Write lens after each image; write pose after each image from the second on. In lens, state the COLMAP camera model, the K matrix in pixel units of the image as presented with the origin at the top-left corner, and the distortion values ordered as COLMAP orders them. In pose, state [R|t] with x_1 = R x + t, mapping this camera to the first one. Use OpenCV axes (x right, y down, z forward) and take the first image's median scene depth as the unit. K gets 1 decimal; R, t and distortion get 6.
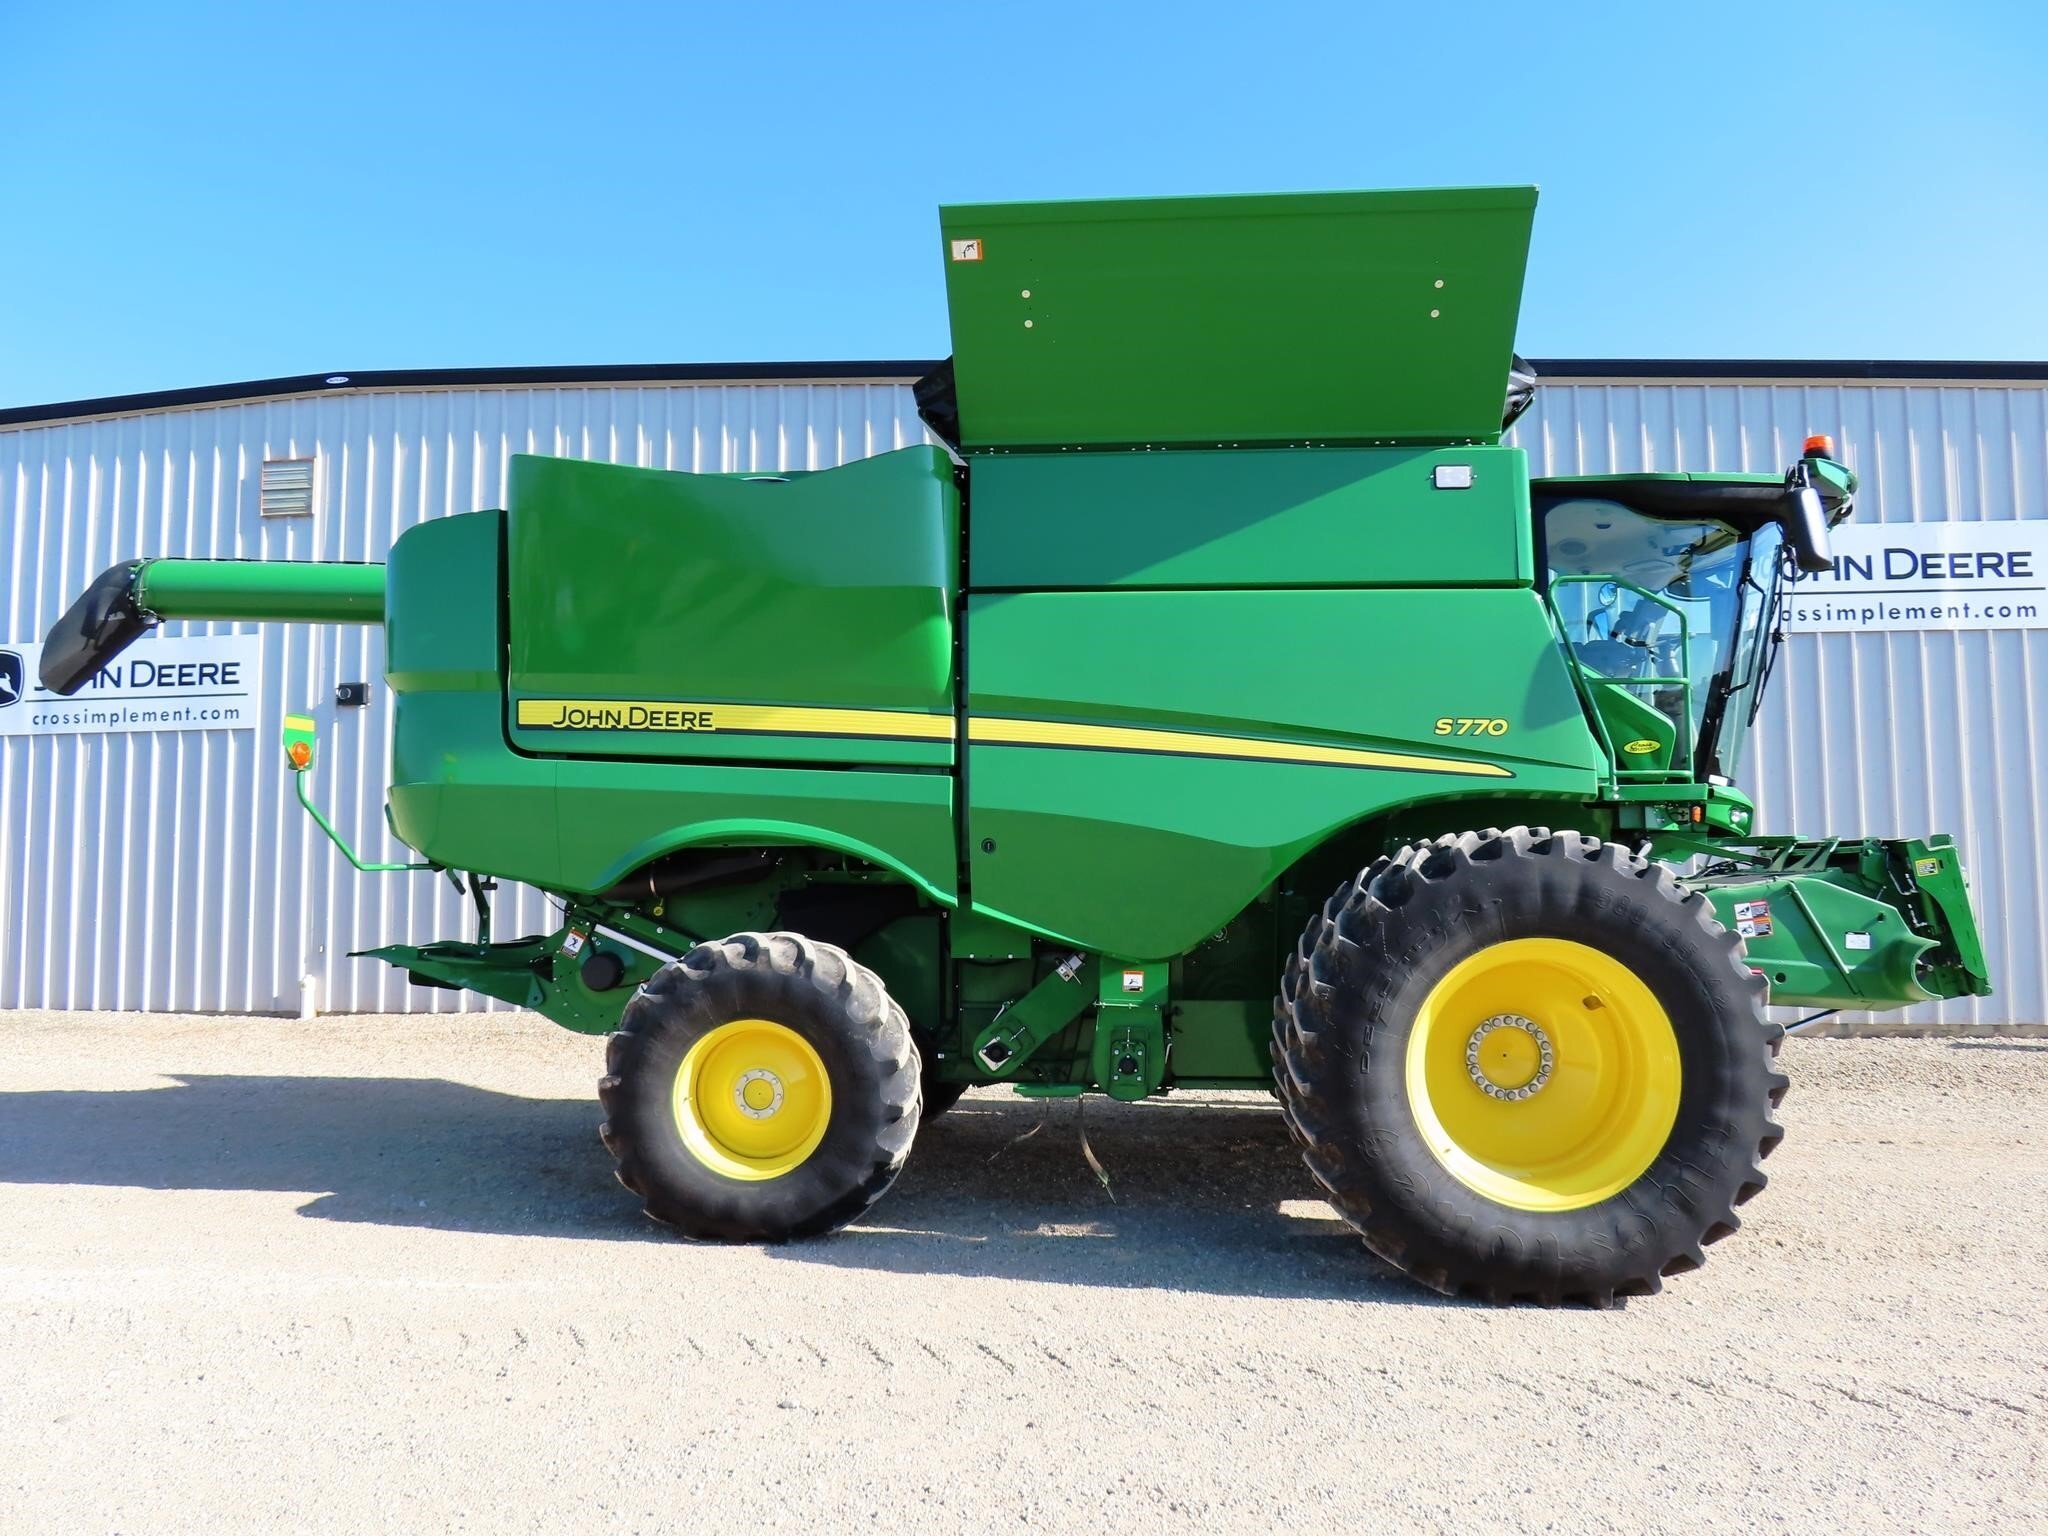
lens RADIAL K [[1535.8, 0, 1024.0], [0, 1535.8, 768.0], [0, 0, 1]] dist [-0.023578, -0.001440]
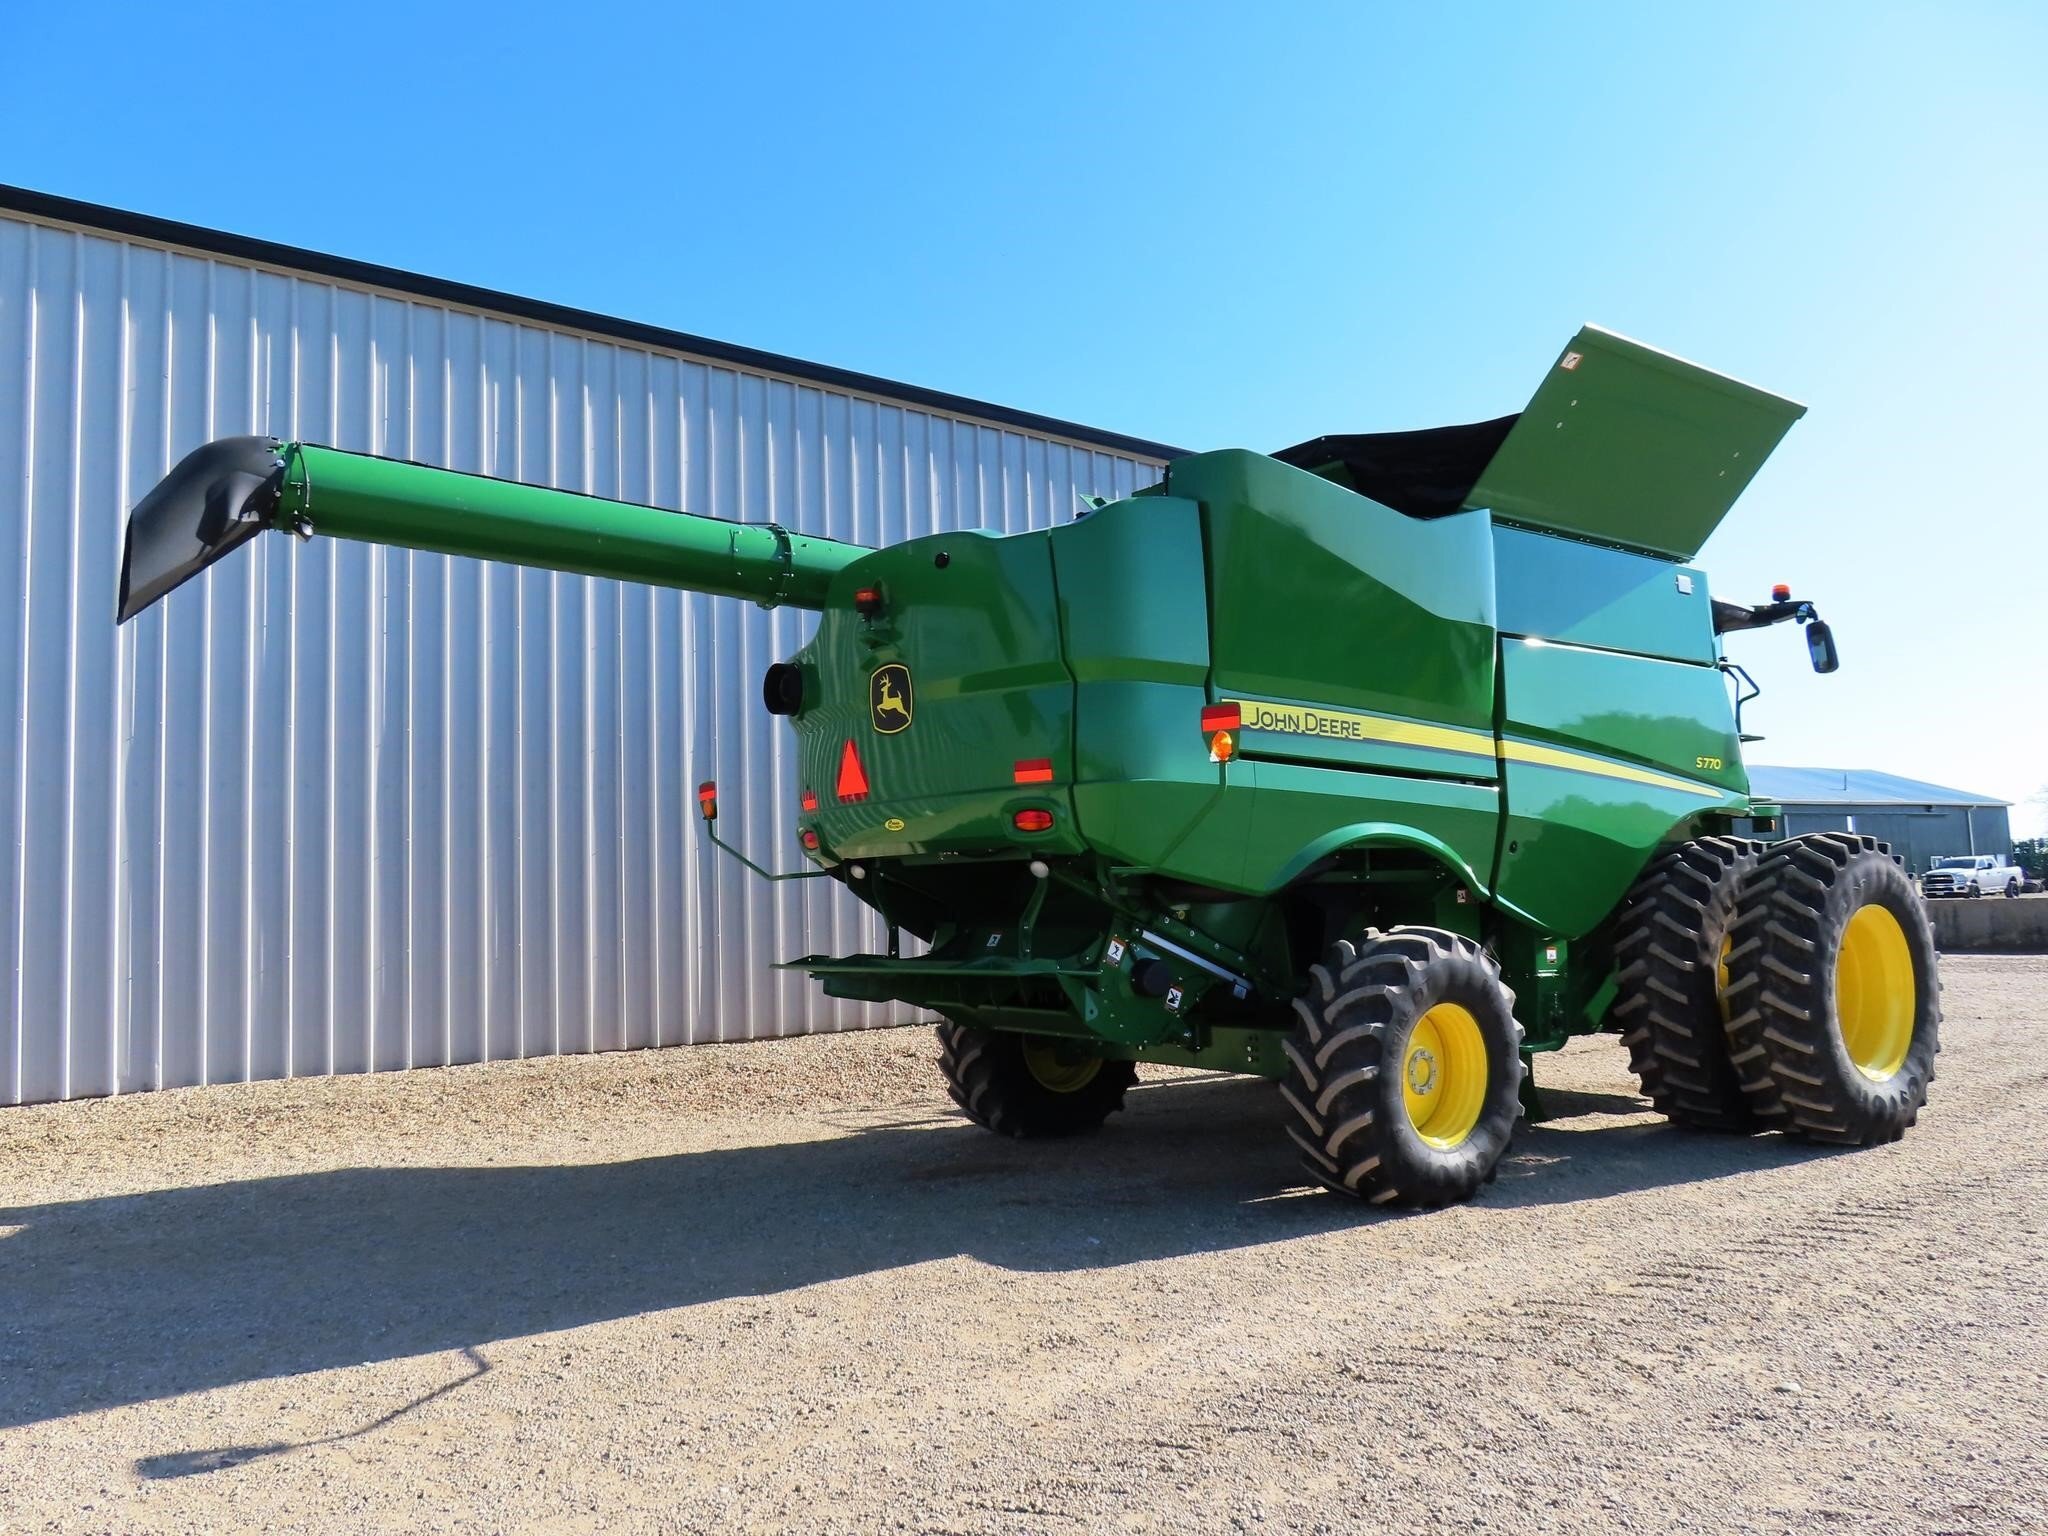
lens RADIAL K [[1462.2, 0, 1019.5], [0, 1462.2, 773.7], [0, 0, 1]] dist [-0.006503, -0.001136]
pose [[0.771960, 0.036138, 0.634643, -1.041100], [-0.034655, 0.999290, -0.014748, 0.023334], [-0.634726, -0.010609, 0.772664, 0.351303]]
